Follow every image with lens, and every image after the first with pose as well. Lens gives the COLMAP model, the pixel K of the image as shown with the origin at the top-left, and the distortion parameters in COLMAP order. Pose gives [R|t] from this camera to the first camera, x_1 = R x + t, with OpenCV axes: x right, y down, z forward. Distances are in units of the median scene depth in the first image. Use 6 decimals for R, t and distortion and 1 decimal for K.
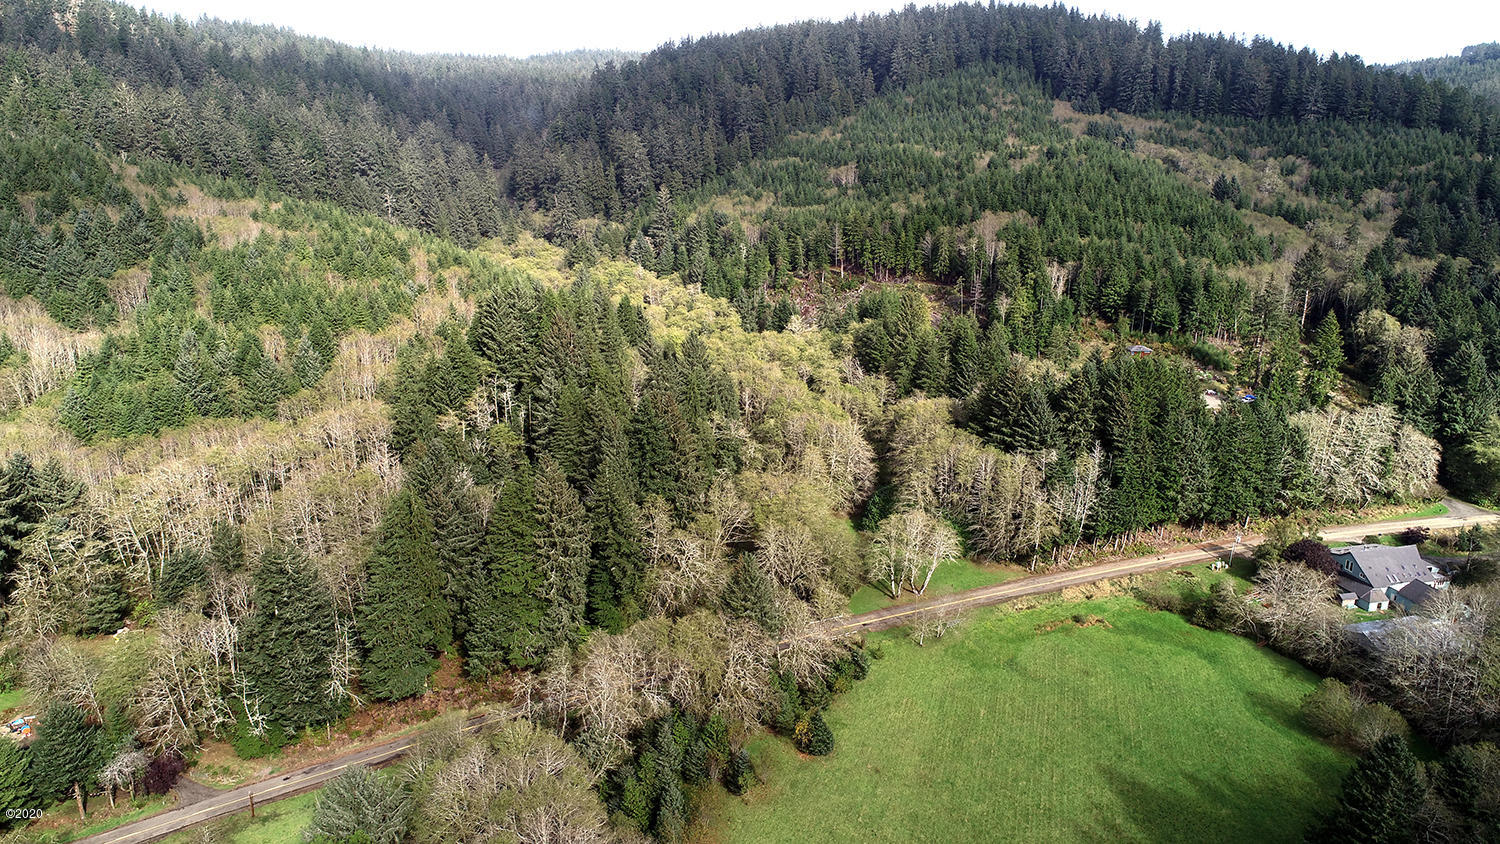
lens RADIAL K [[1039.3, 0, 746.9], [0, 1039.3, 422.3], [0, 0, 1]] dist [0.001946, 0.002918]
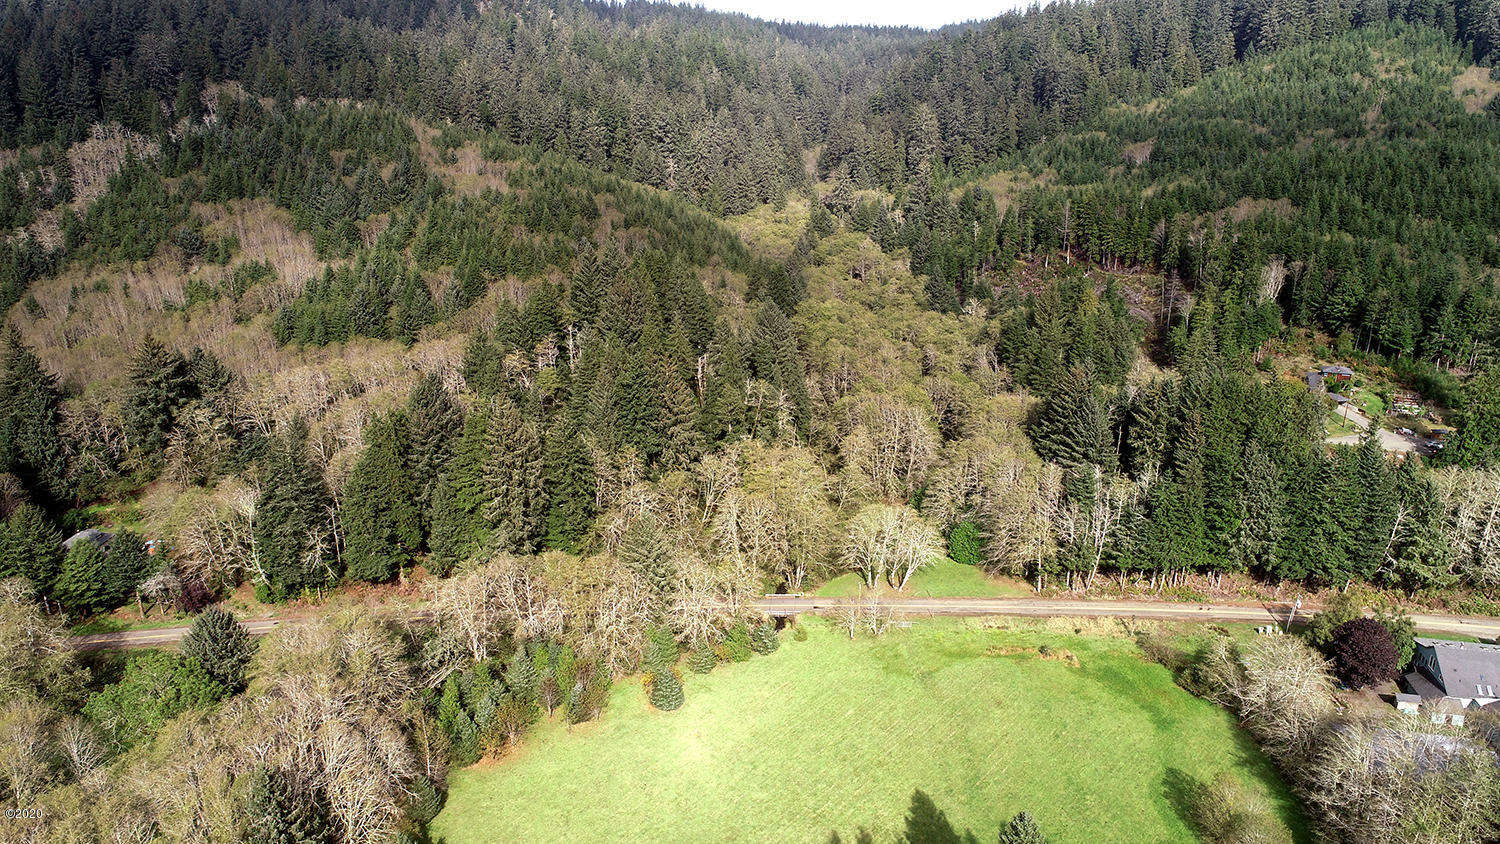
lens RADIAL K [[1039.3, 0, 746.9], [0, 1039.3, 422.3], [0, 0, 1]] dist [0.001946, 0.002918]
pose [[0.904423, 0.130386, -0.406224, 0.284742], [-0.119404, 0.991463, 0.052388, -0.016042], [0.409587, 0.001124, 0.912271, 0.045094]]
